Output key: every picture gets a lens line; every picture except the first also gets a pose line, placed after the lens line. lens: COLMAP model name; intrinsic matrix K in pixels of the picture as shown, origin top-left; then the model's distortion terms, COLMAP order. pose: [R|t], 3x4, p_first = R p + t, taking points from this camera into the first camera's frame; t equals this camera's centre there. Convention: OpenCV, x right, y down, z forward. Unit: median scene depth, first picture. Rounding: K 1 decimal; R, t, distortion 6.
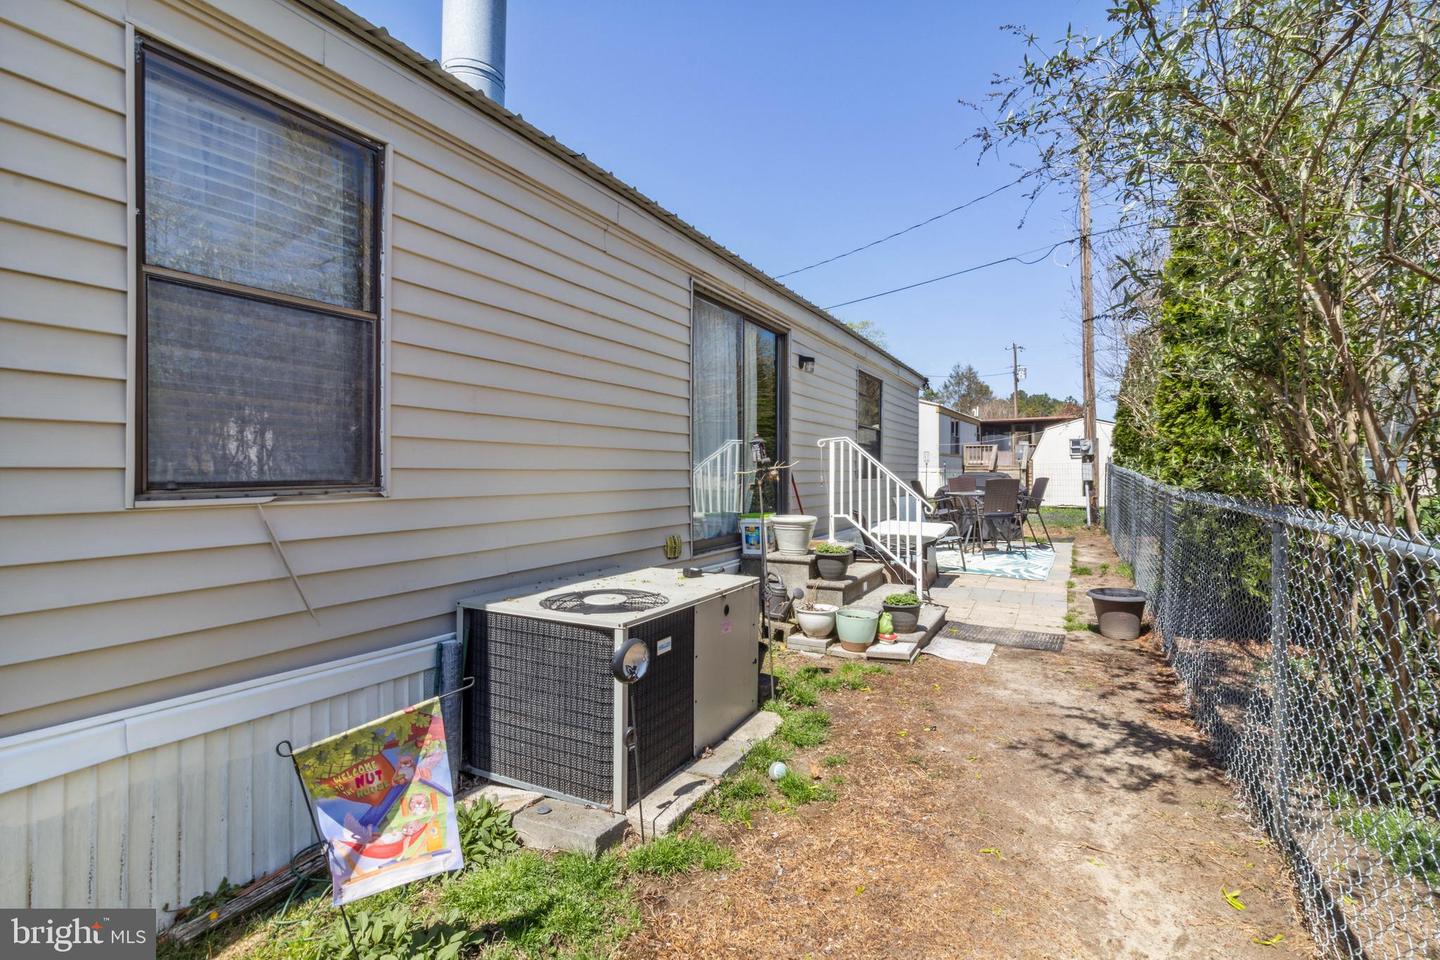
lens RADIAL K [[681.7, 0, 719.2], [0, 681.7, 473.7], [0, 0, 1]] dist [-0.003576, -0.000753]
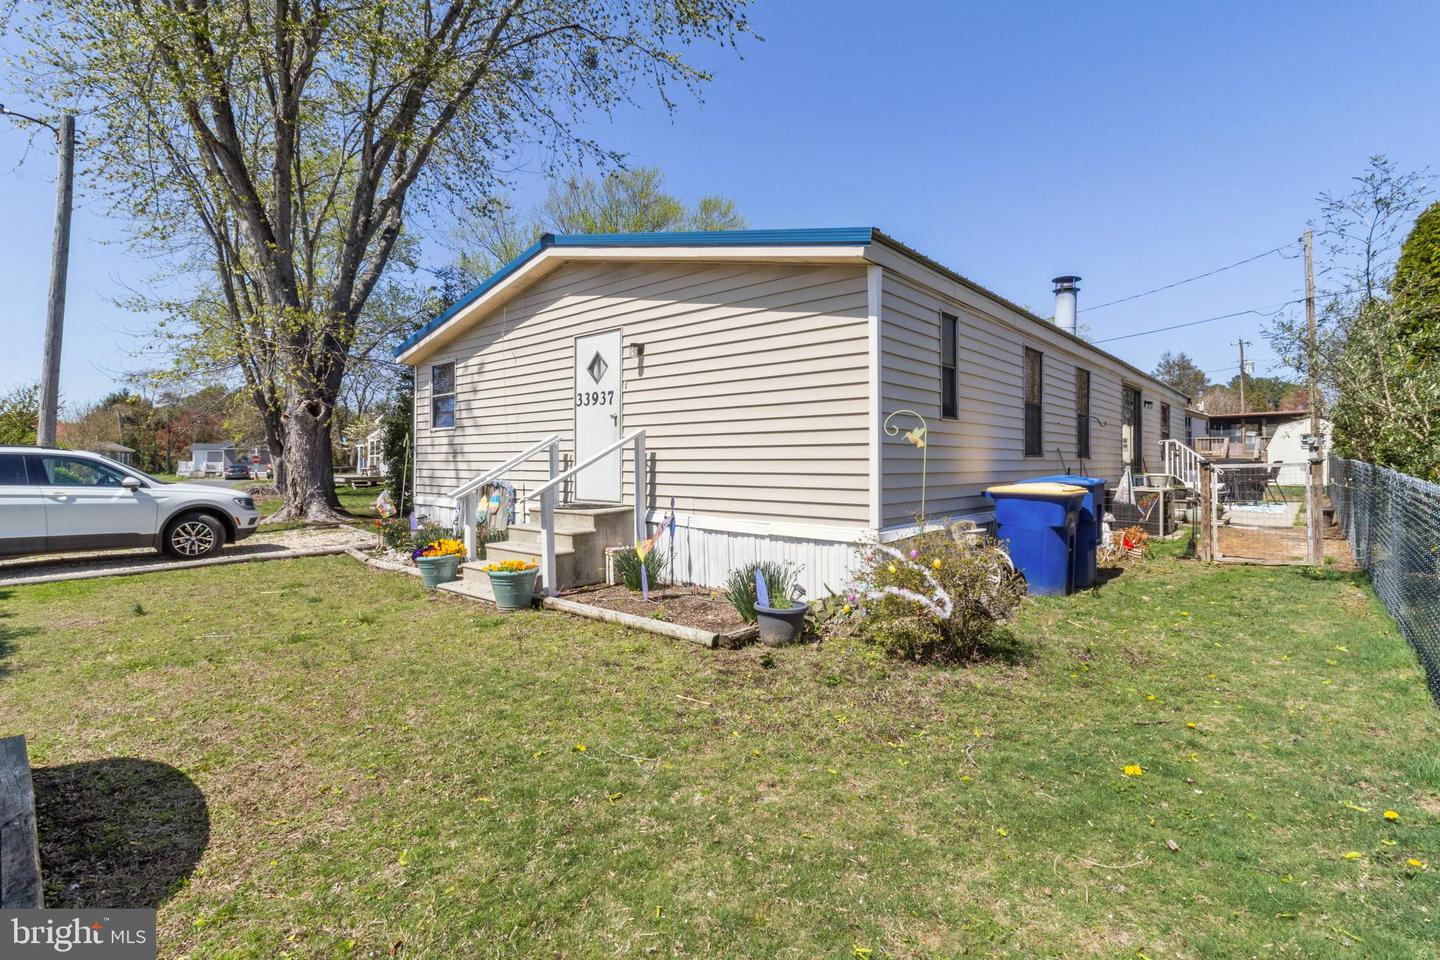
lens RADIAL K [[681.7, 0, 720.8], [0, 681.7, 455.1], [0, 0, 1]] dist [-0.003576, -0.000753]
pose [[0.972192, -0.008327, -0.234036, -0.154283], [0.003859, 0.999802, -0.019545, 0.006419], [0.234152, 0.018098, 0.972031, -0.310200]]
